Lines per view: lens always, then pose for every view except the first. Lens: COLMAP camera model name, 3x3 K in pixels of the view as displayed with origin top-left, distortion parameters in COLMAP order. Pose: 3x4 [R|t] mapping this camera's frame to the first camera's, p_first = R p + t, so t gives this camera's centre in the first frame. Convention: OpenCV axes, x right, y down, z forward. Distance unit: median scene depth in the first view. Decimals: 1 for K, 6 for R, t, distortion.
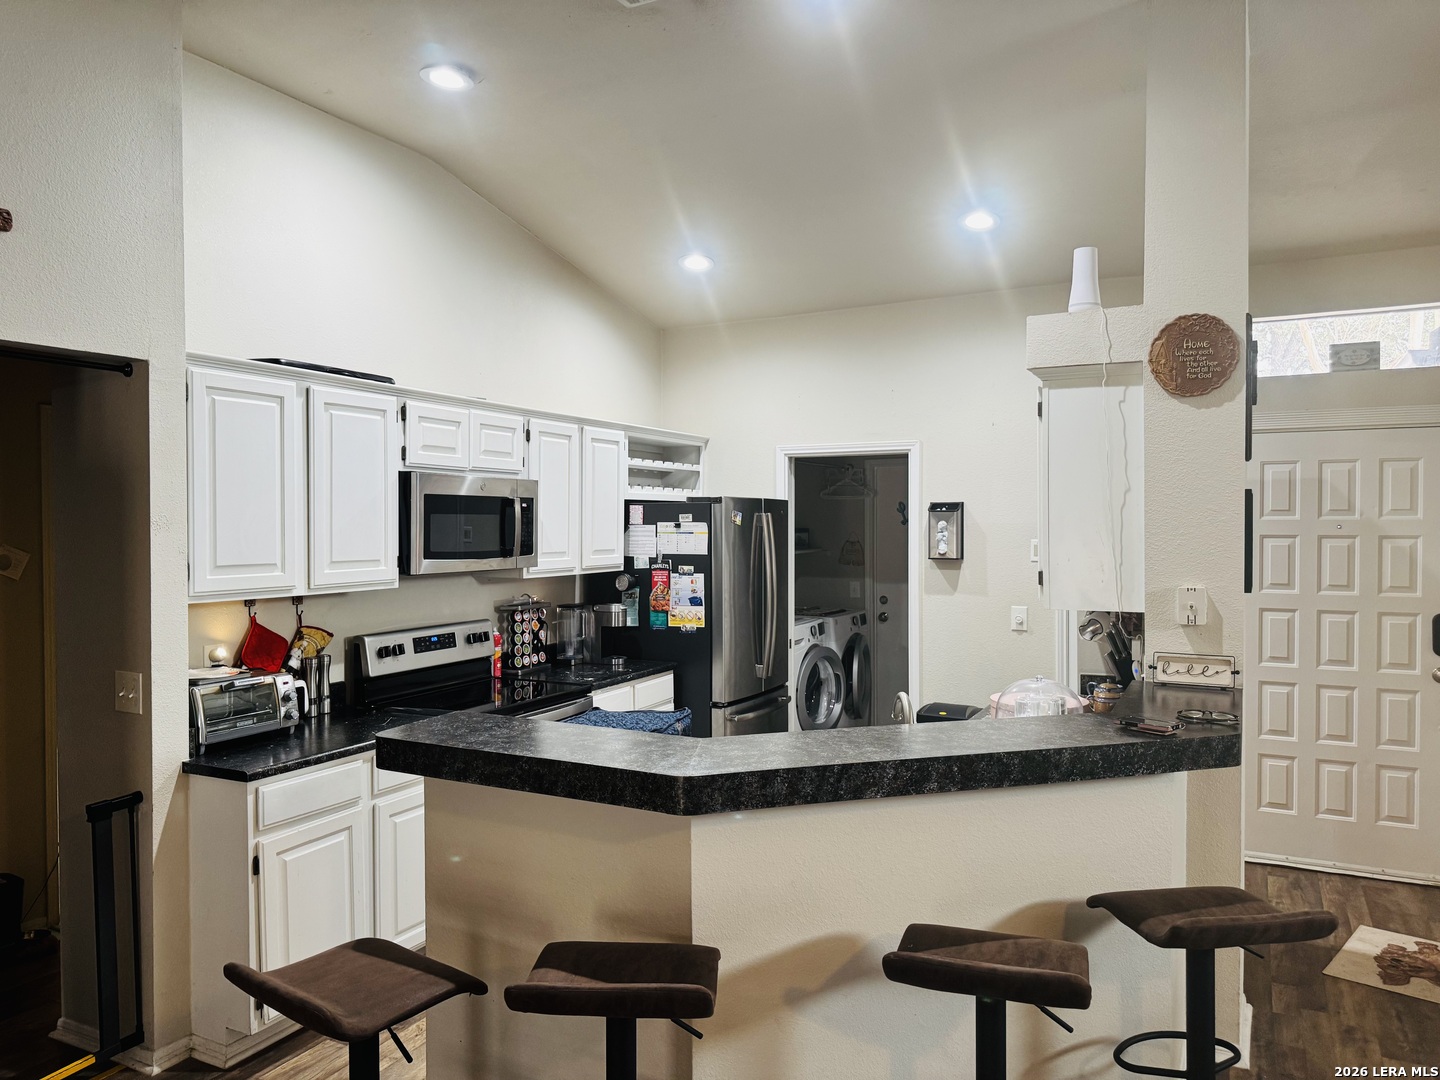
lens RADIAL K [[1023.4, 0, 720.0], [0, 1023.4, 540.0], [0, 0, 1]] dist [0.006922, -0.006844]
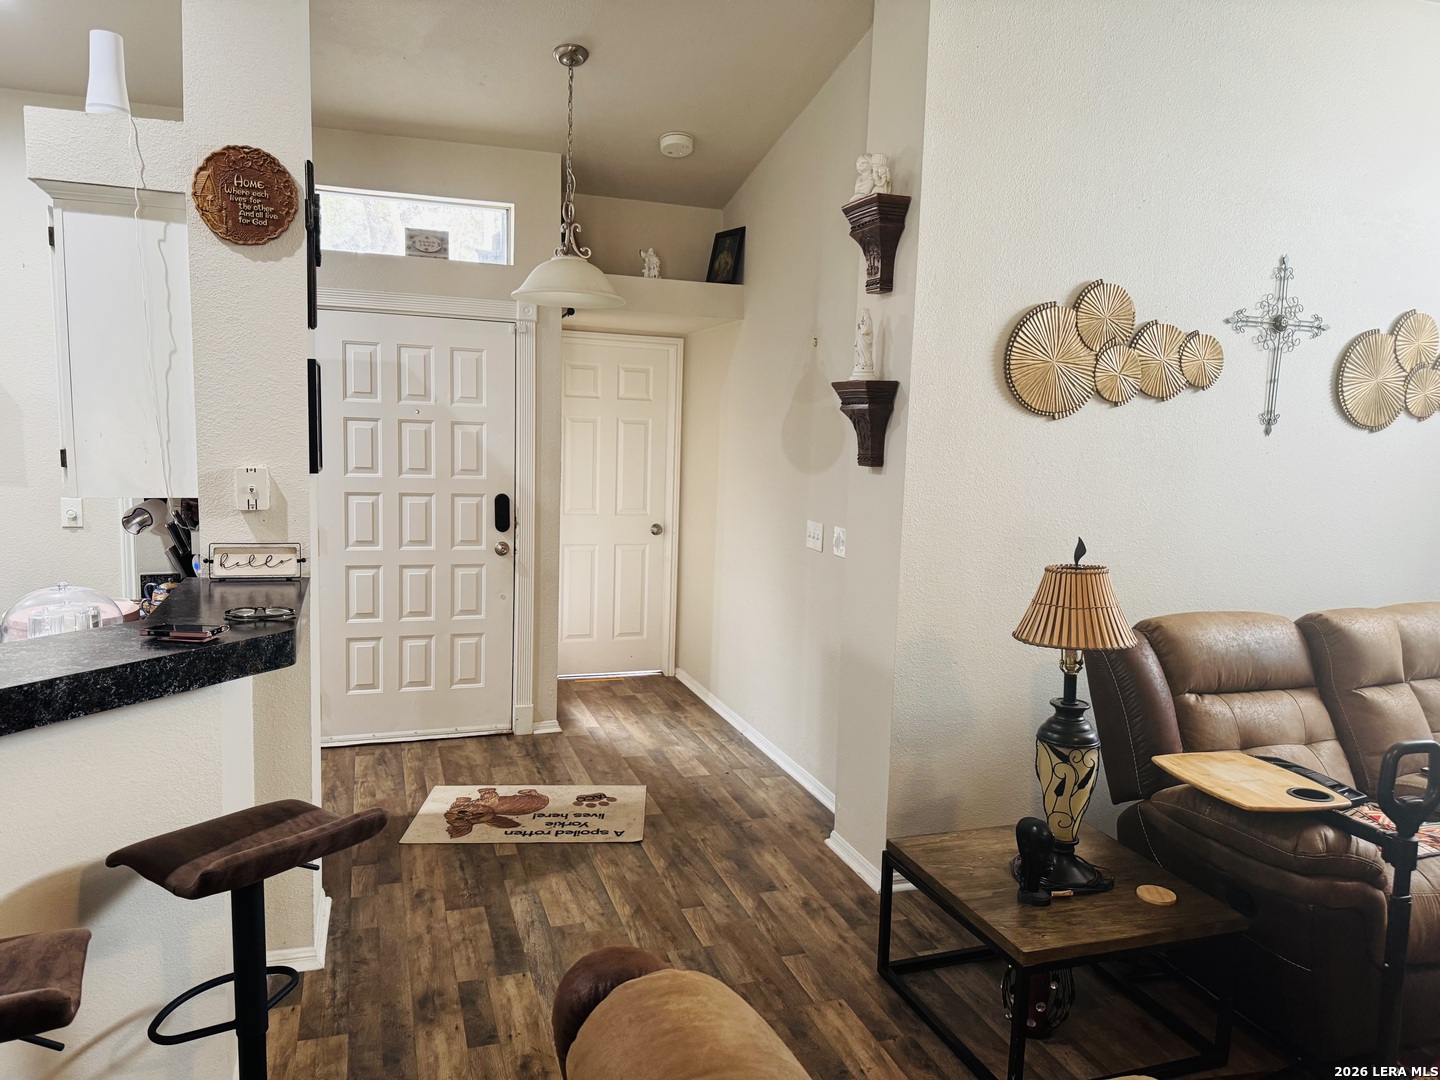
lens RADIAL K [[1026.0, 0, 695.6], [0, 1026.0, 542.9], [0, 0, 1]] dist [0.090125, -0.118257]
pose [[0.704929, -0.059288, 0.706795, 0.092554], [-0.017561, 0.994736, 0.100956, 0.013330], [-0.709060, -0.083579, 0.700177, 0.098252]]
